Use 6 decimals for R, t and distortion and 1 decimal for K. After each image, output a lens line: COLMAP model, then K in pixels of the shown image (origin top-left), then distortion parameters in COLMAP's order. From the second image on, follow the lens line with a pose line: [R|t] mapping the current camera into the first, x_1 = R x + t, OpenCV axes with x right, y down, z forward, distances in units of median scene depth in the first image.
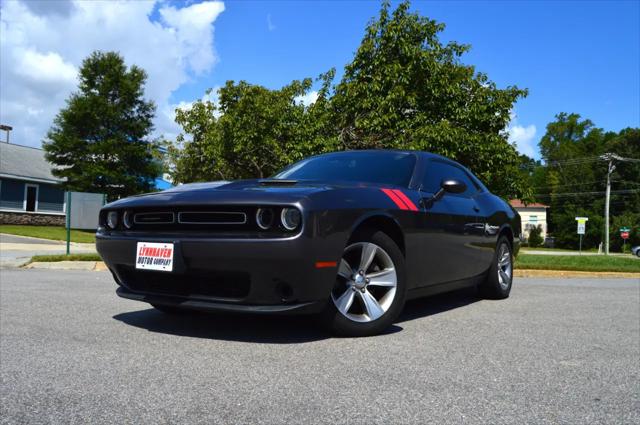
lens RADIAL K [[590.4, 0, 320.0], [0, 590.4, 212.5], [0, 0, 1]] dist [-0.073176, 0.013723]
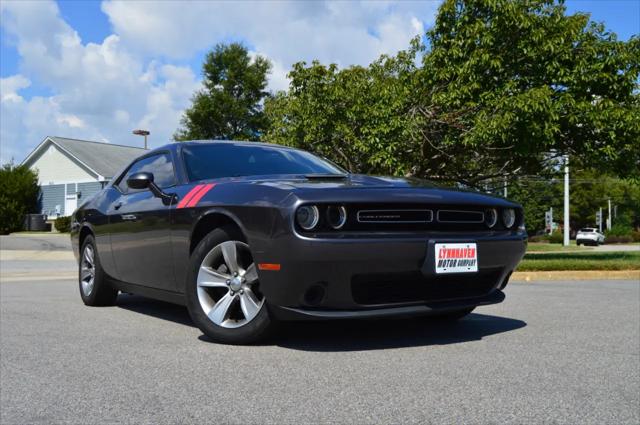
lens RADIAL K [[666.6, 0, 320.0], [0, 666.6, 212.5], [0, 0, 1]] dist [-0.072988, 0.029729]
pose [[0.962496, -0.039175, -0.268452, 0.141472], [0.040037, 0.999196, -0.002265, 0.005720], [0.268325, -0.008567, 0.963290, 0.042277]]
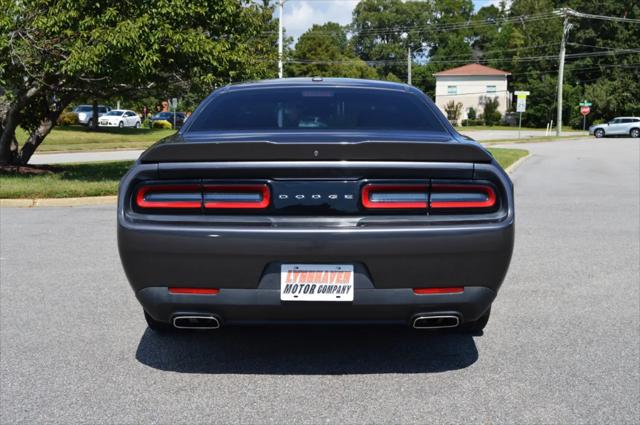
lens RADIAL K [[764.1, 0, 334.7], [0, 764.1, 209.9], [0, 0, 1]] dist [-0.060671, 0.013189]
pose [[0.994120, -0.042285, 0.099682, 0.335213], [0.025054, 0.985441, 0.168163, -0.054444], [-0.105341, -0.164677, 0.980706, -0.118086]]
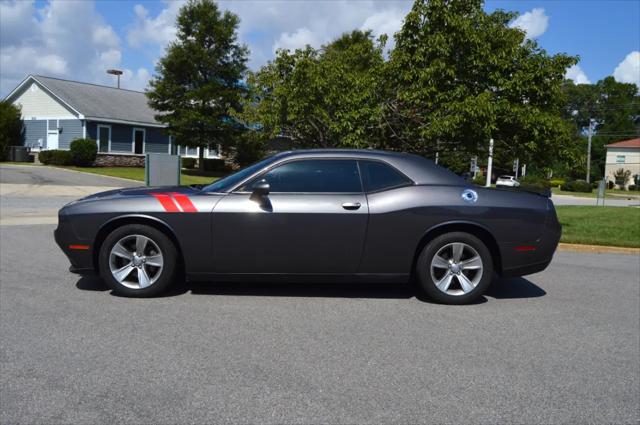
lens RADIAL K [[599.1, 0, 320.2], [0, 599.1, 225.3], [0, 0, 1]] dist [-0.082926, 0.019719]
pose [[0.982499, 0.027986, -0.184151, 0.116420], [-0.003429, 0.991198, 0.132340, -0.058097], [0.186234, -0.129392, 0.973948, -0.065867]]
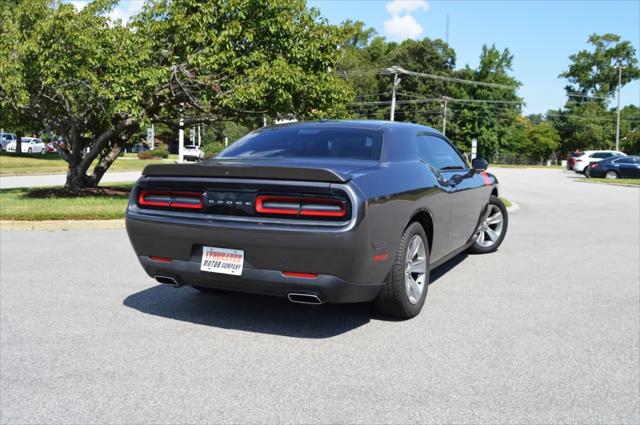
lens RADIAL K [[622.5, 0, 327.0], [0, 622.5, 212.6], [0, 0, 1]] dist [-0.059812, 0.004383]
pose [[0.931593, -0.048939, 0.360193, -0.090011], [-0.007171, 0.988229, 0.152816, -0.058189], [-0.363432, -0.144945, 0.920276, -0.003198]]
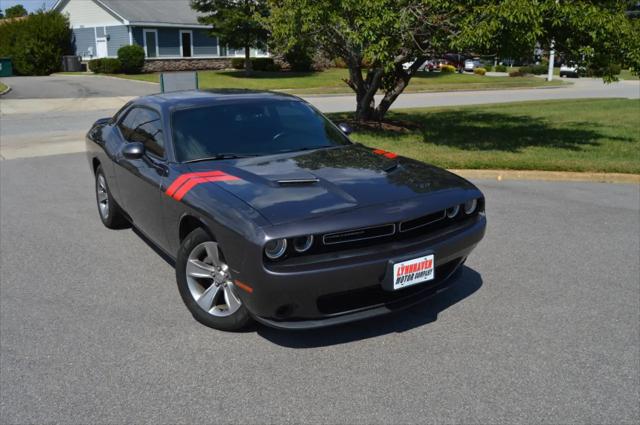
lens RADIAL K [[580.9, 0, 320.0], [0, 580.9, 212.5], [0, 0, 1]] dist [-0.066121, 0.001740]
pose [[0.957132, 0.041174, -0.286711, 0.157790], [0.047219, 0.954425, 0.294693, -0.097643], [0.285778, -0.295598, 0.911566, 0.083563]]
